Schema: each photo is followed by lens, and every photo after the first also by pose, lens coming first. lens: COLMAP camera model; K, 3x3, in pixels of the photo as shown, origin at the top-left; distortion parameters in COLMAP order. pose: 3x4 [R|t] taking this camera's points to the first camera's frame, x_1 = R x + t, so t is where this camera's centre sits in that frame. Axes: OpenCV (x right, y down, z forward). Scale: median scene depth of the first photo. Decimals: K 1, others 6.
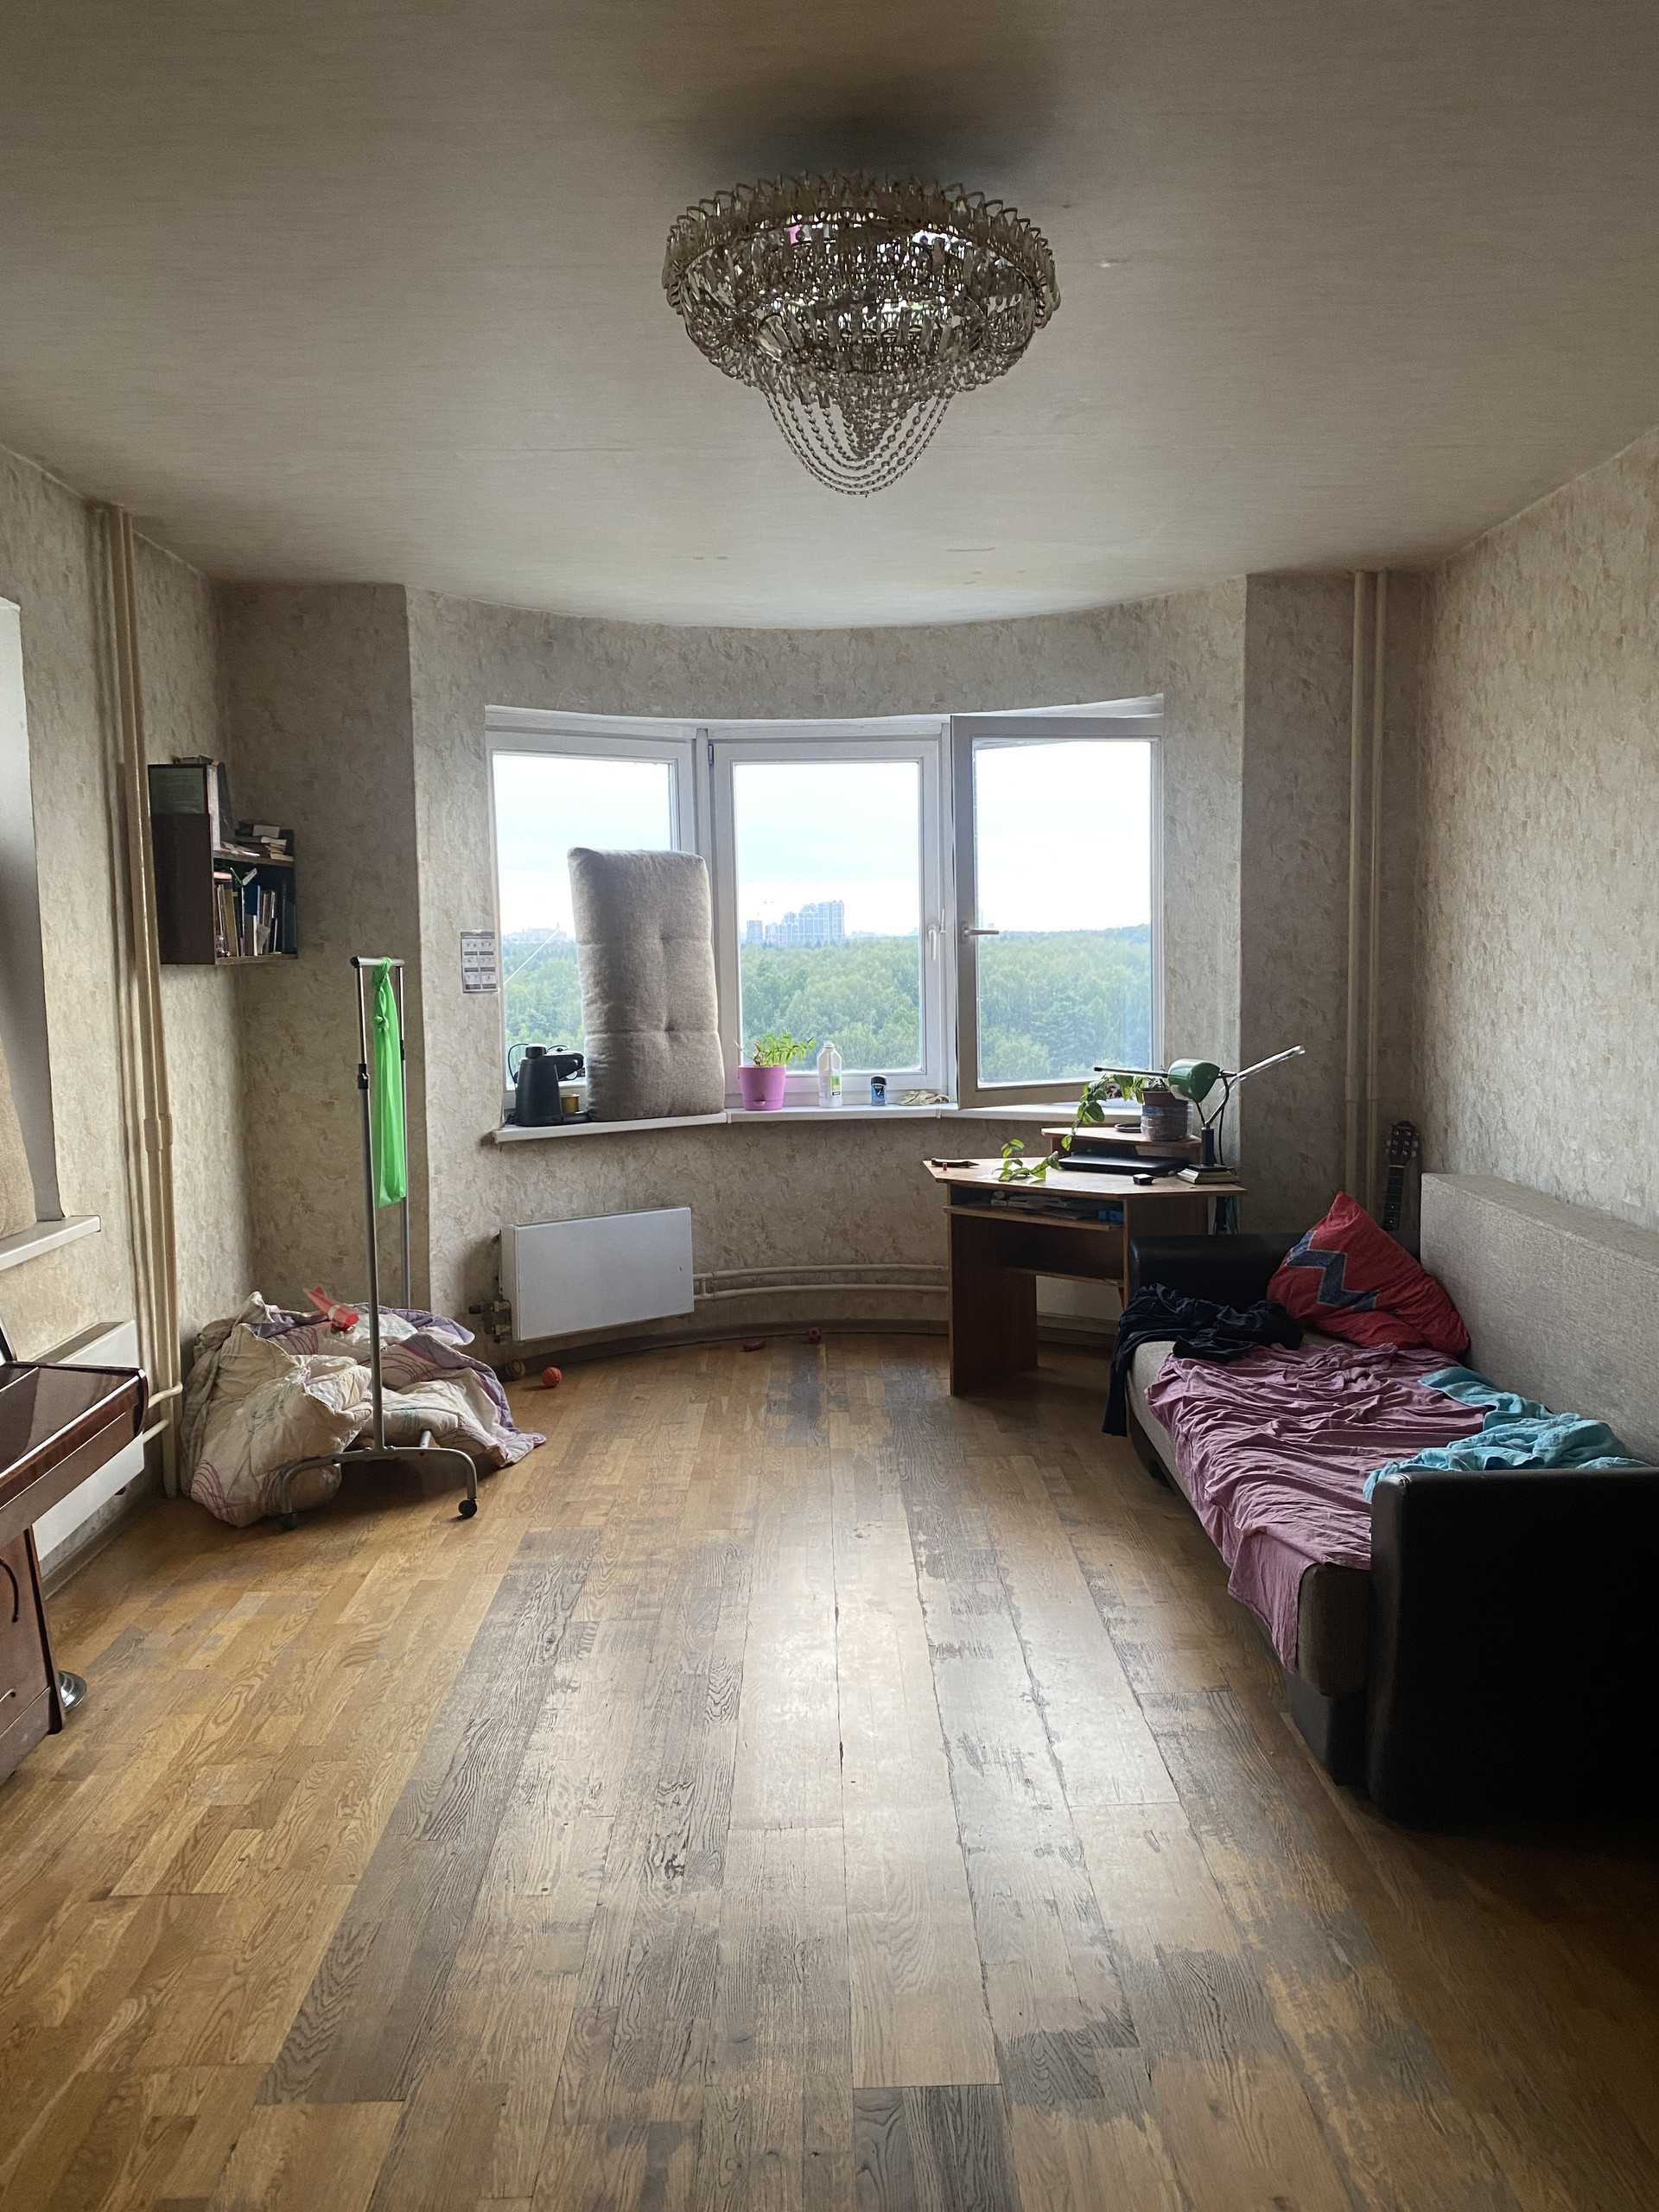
lens RADIAL K [[1583.9, 0, 829.5], [0, 1583.9, 1106.0], [0, 0, 1]] dist [0.093023, -0.067744]
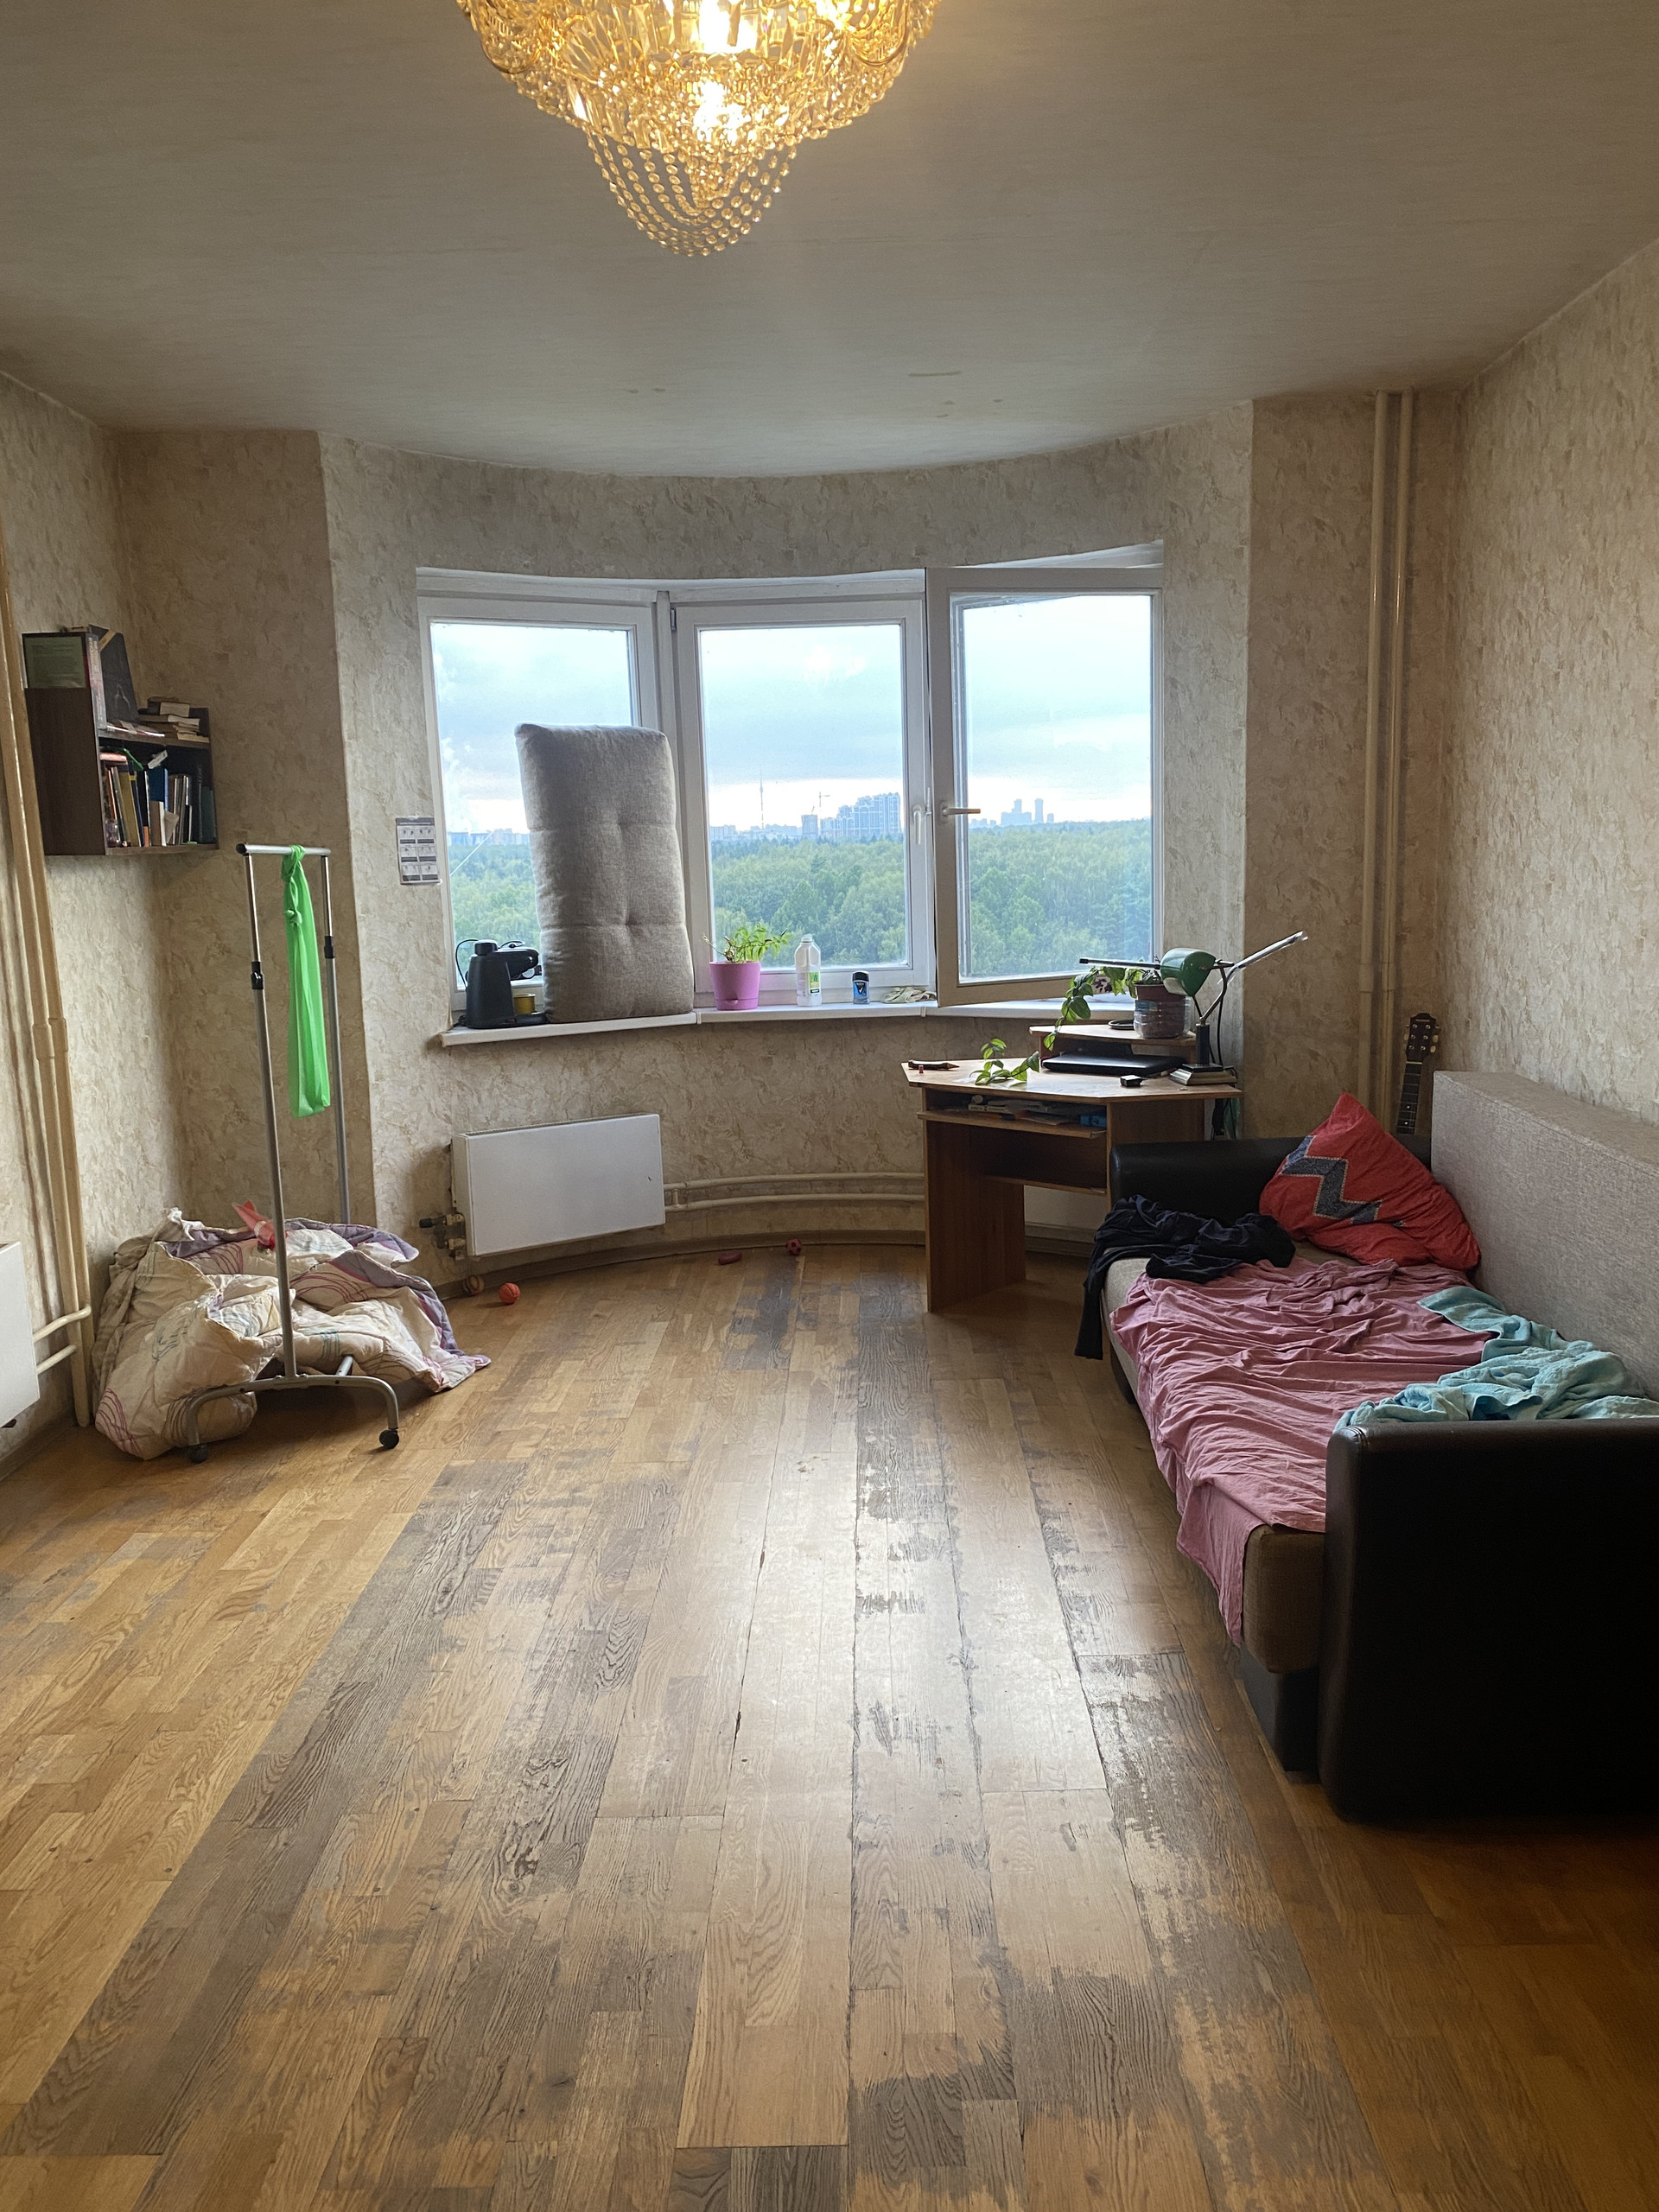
lens RADIAL K [[1583.9, 0, 829.5], [0, 1583.9, 1106.0], [0, 0, 1]] dist [0.093023, -0.067744]
pose [[0.999298, -0.007437, -0.036729, 0.067161], [0.009811, 0.997845, 0.064871, -0.000683], [0.036168, -0.065186, 0.997217, 0.091206]]
